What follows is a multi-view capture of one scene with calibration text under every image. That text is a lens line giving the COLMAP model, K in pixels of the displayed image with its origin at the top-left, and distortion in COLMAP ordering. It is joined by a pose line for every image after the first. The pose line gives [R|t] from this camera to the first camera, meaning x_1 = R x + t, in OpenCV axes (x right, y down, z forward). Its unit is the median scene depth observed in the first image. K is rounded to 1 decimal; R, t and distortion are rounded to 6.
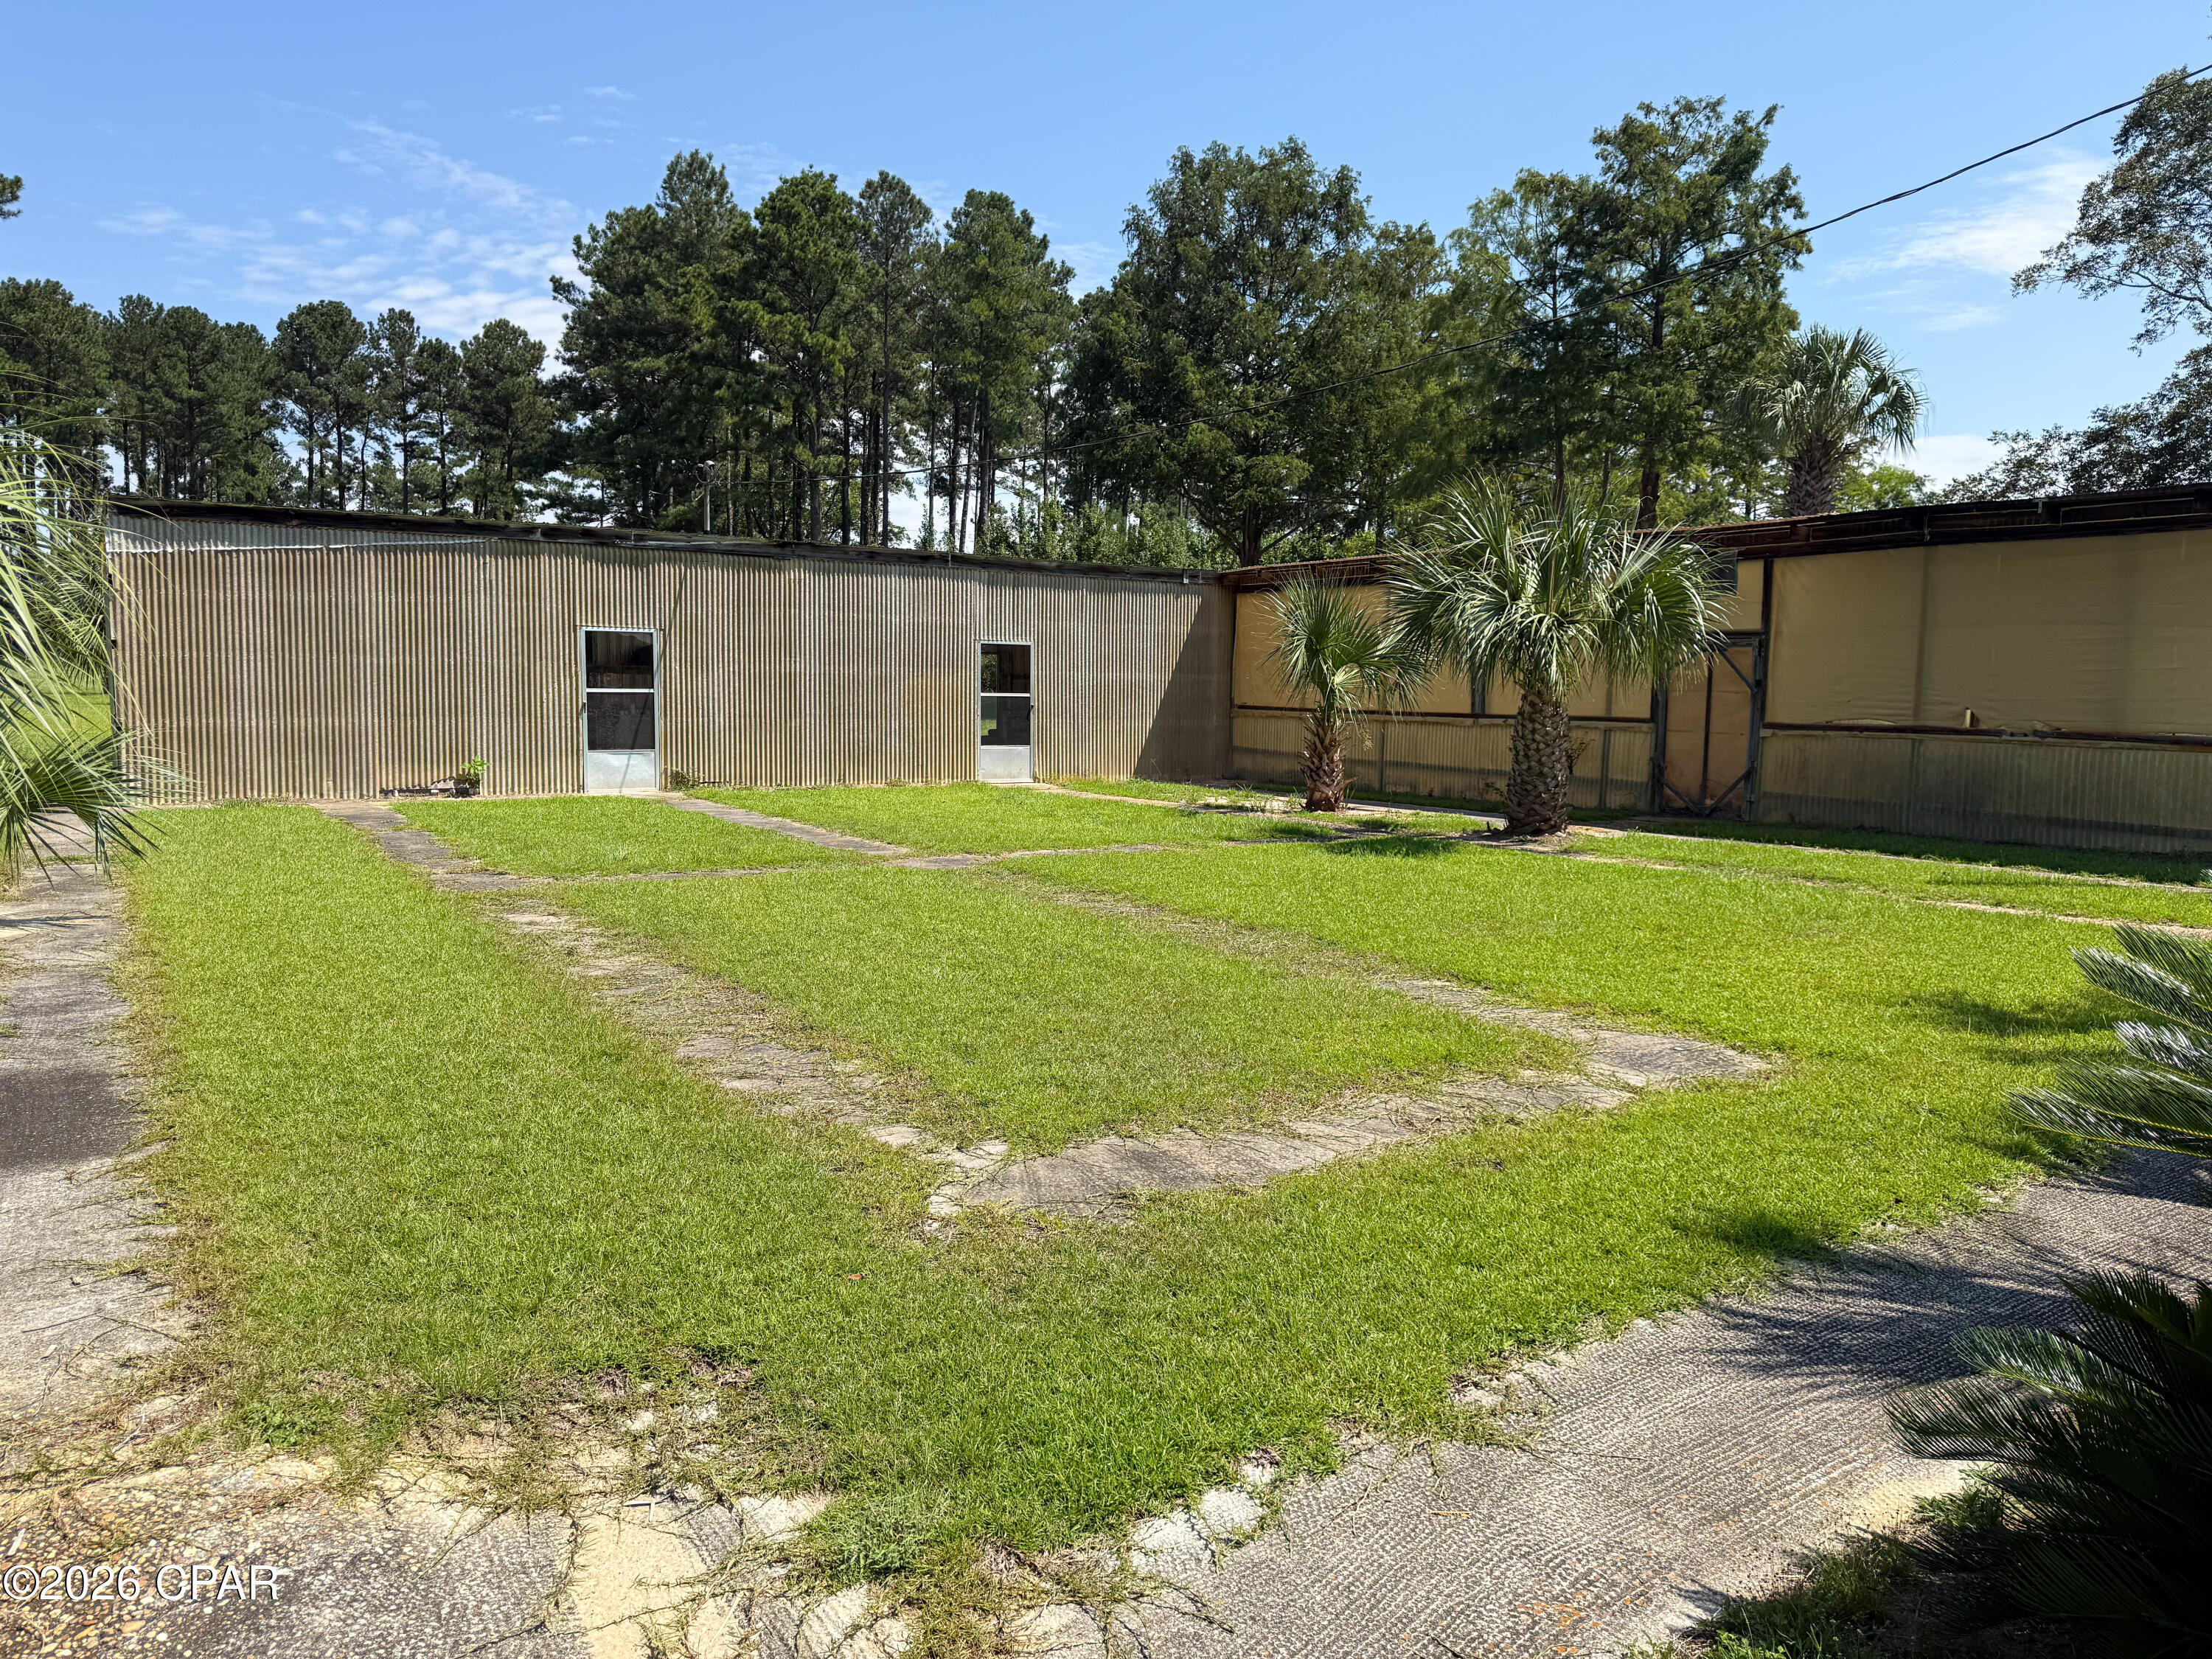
lens RADIAL K [[1634.7, 0, 1106.0], [0, 1634.7, 829.5], [0, 0, 1]] dist [-0.004474, -0.002220]
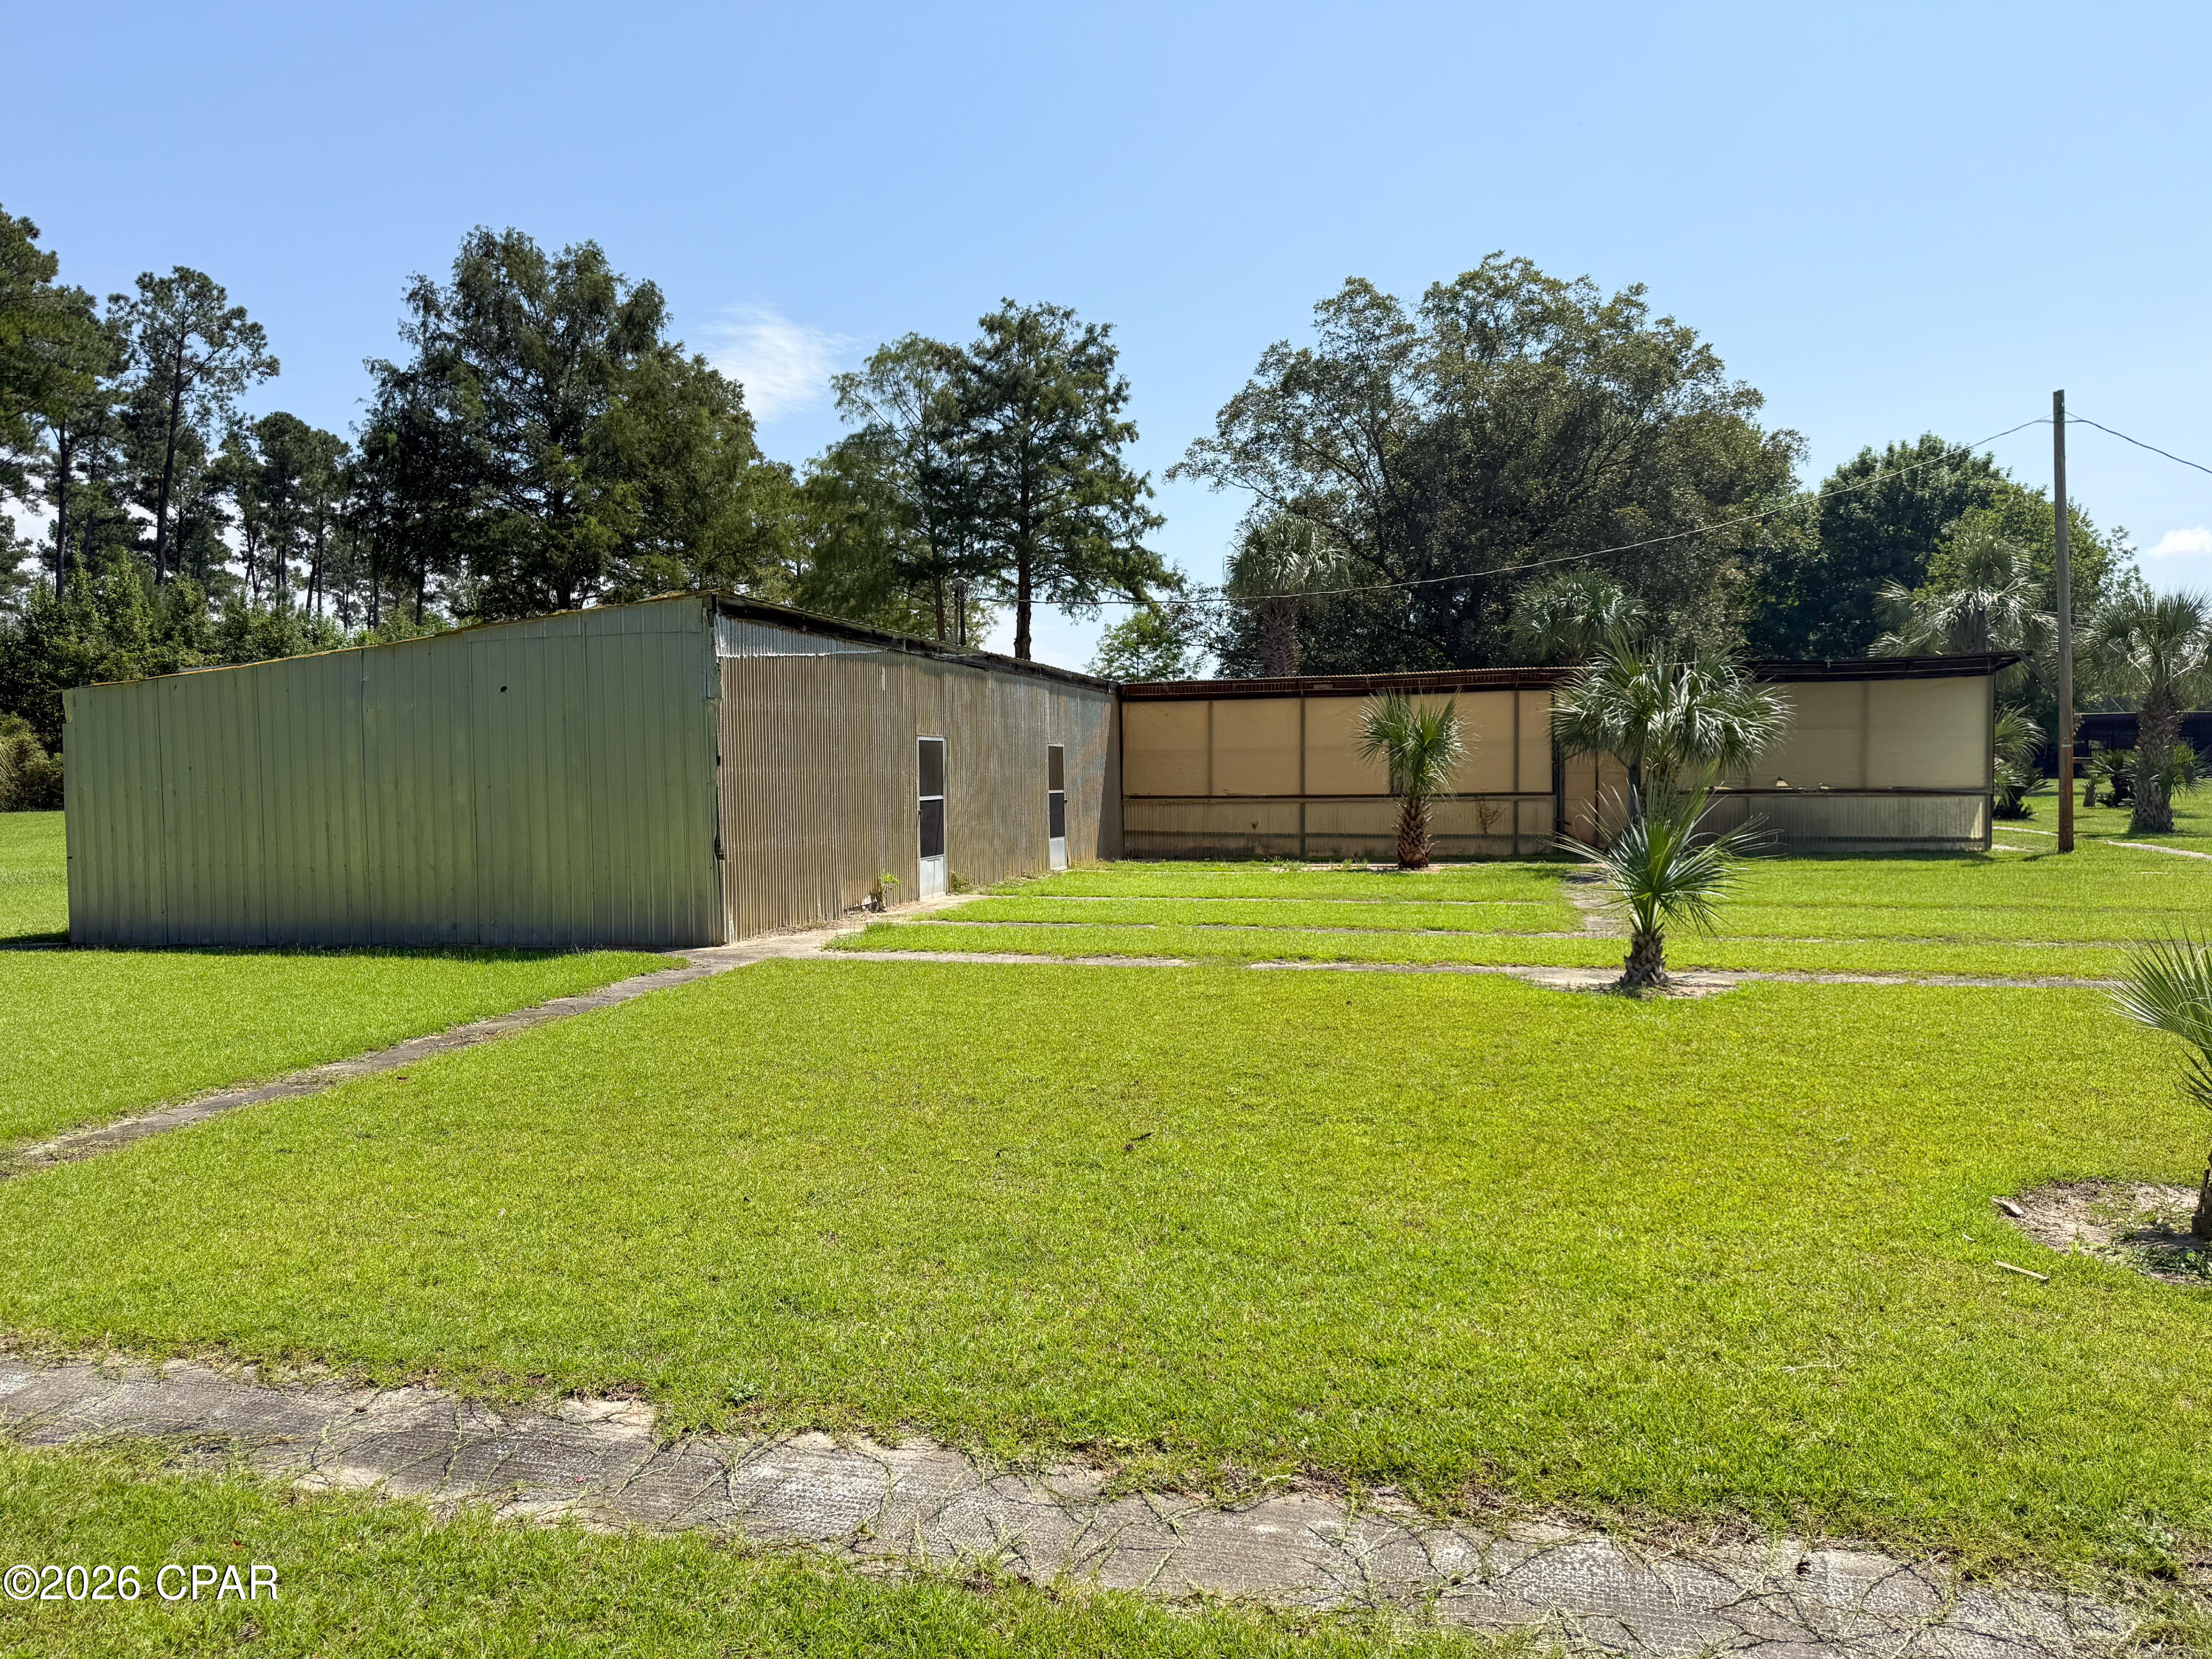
lens RADIAL K [[1634.7, 0, 1106.0], [0, 1634.7, 829.5], [0, 0, 1]] dist [-0.004474, -0.002220]
pose [[0.702235, -0.047865, 0.710334, -0.525220], [0.085546, 0.996181, -0.017444, -0.021739], [-0.706787, 0.073016, 0.703648, 0.120489]]
